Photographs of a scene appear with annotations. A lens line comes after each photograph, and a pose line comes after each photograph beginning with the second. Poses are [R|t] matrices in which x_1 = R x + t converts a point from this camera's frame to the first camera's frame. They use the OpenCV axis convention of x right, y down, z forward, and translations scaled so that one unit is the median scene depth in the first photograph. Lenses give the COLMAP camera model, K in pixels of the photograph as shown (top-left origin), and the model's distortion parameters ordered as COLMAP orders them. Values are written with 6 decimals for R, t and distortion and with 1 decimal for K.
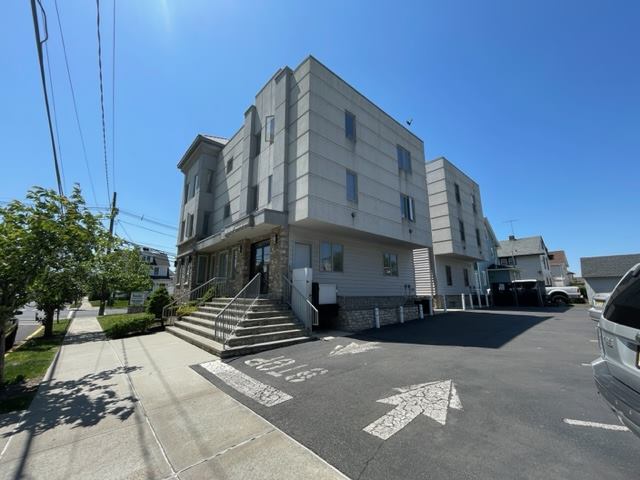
lens RADIAL K [[258.0, 0, 318.9], [0, 258.0, 242.2], [0, 0, 1]] dist [-0.000910, -0.000026]
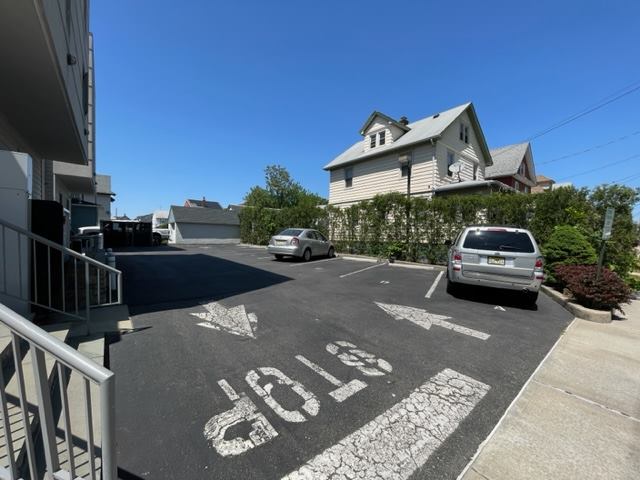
lens RADIAL K [[258.0, 0, 318.9], [0, 258.0, 242.2], [0, 0, 1]] dist [-0.000910, -0.000026]
pose [[0.031483, -0.013785, 0.999409, -0.825636], [-0.215032, 0.976397, 0.020241, 0.284990], [-0.976099, -0.215543, 0.027776, 1.352914]]
